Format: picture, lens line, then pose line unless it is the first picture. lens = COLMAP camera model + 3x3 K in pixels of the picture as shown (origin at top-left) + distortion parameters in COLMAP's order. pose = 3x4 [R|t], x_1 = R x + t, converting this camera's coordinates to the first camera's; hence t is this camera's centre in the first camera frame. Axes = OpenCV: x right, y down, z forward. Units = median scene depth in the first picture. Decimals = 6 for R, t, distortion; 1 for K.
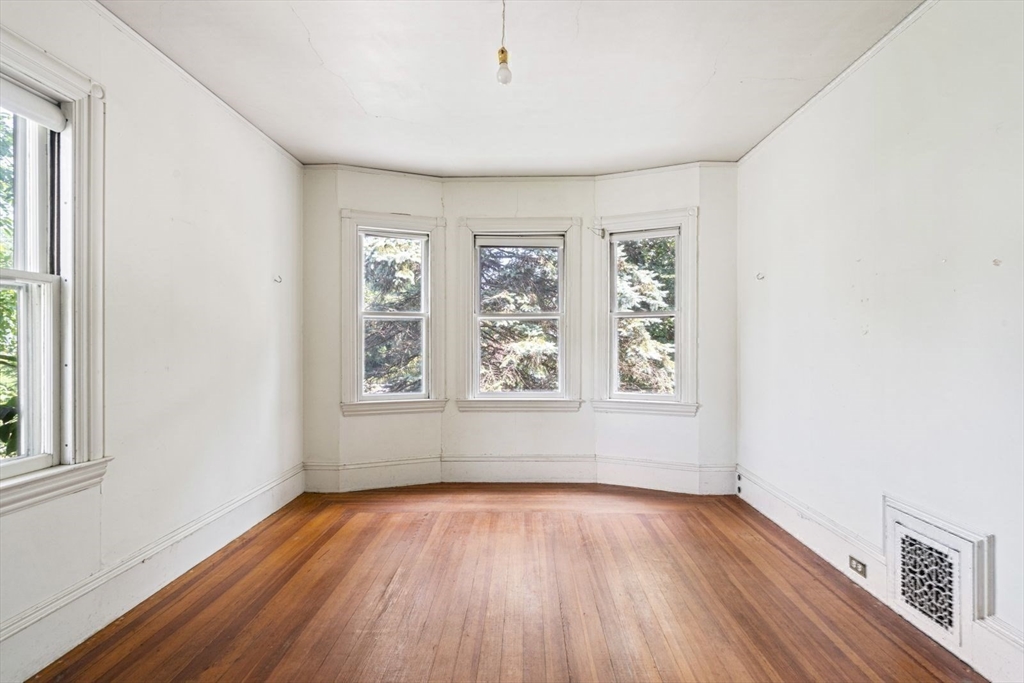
lens RADIAL K [[463.7, 0, 519.3], [0, 463.7, 341.2], [0, 0, 1]] dist [-0.003078, 0.002024]
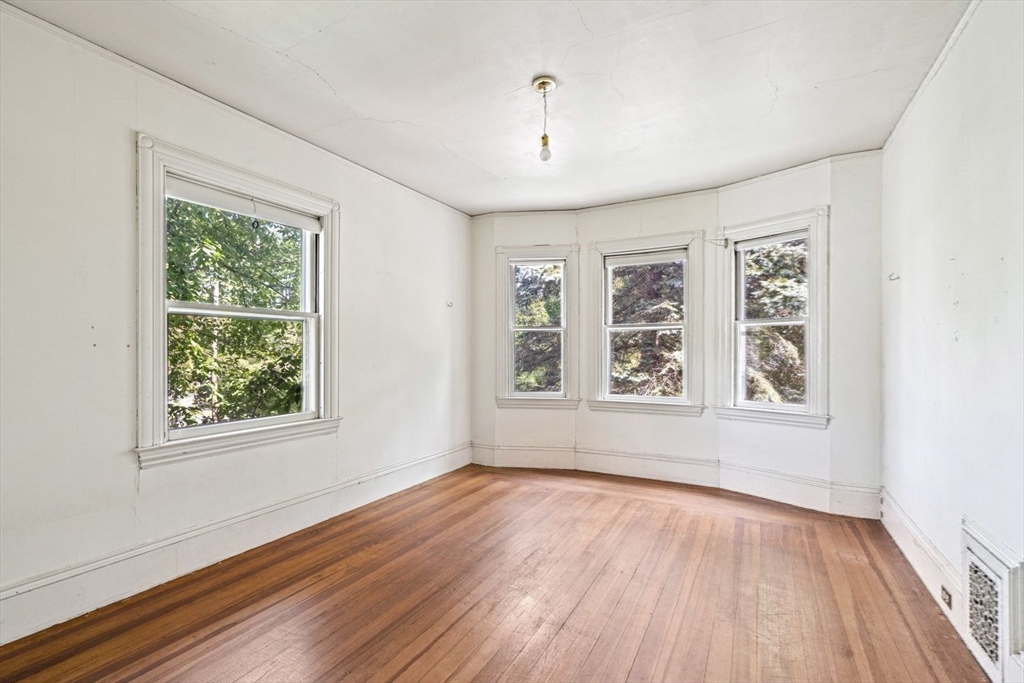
lens RADIAL K [[463.7, 0, 512.9], [0, 463.7, 345.8], [0, 0, 1]] dist [-0.003078, 0.002024]
pose [[0.888061, -0.004912, -0.459700, 0.249549], [0.001246, 0.999965, -0.008279, 0.000628], [0.459724, 0.006779, 0.888036, -0.124714]]
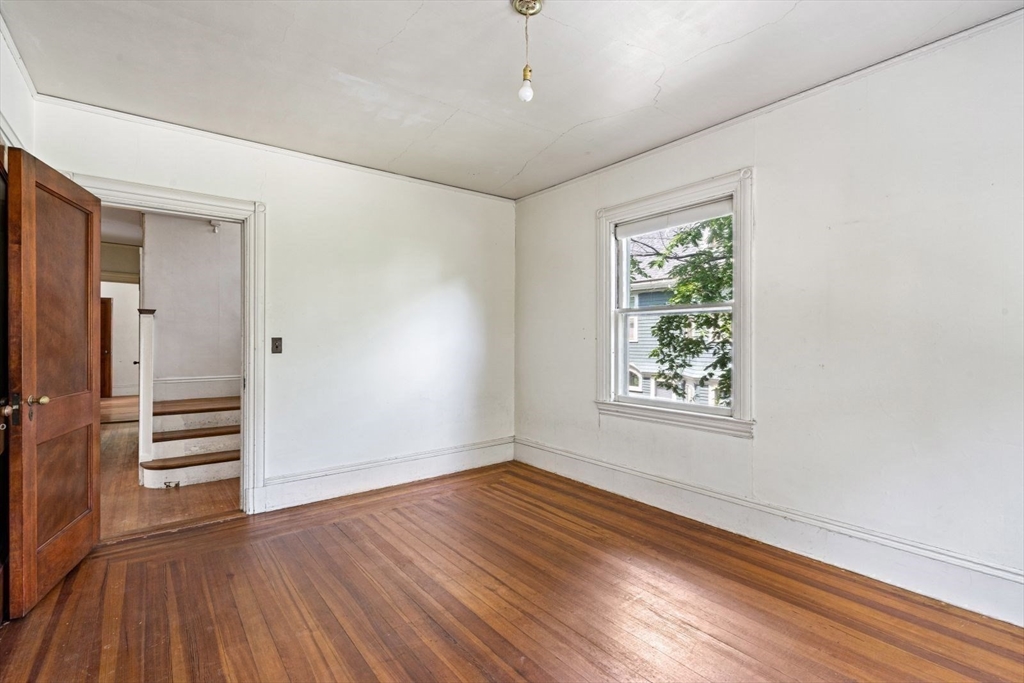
lens RADIAL K [[463.7, 0, 515.9], [0, 463.7, 339.2], [0, 0, 1]] dist [-0.003078, 0.002024]
pose [[-0.776744, -0.009978, -0.629737, 0.310188], [-0.004488, 0.999937, -0.010309, 0.006716], [0.629800, -0.005181, -0.776740, 0.873088]]
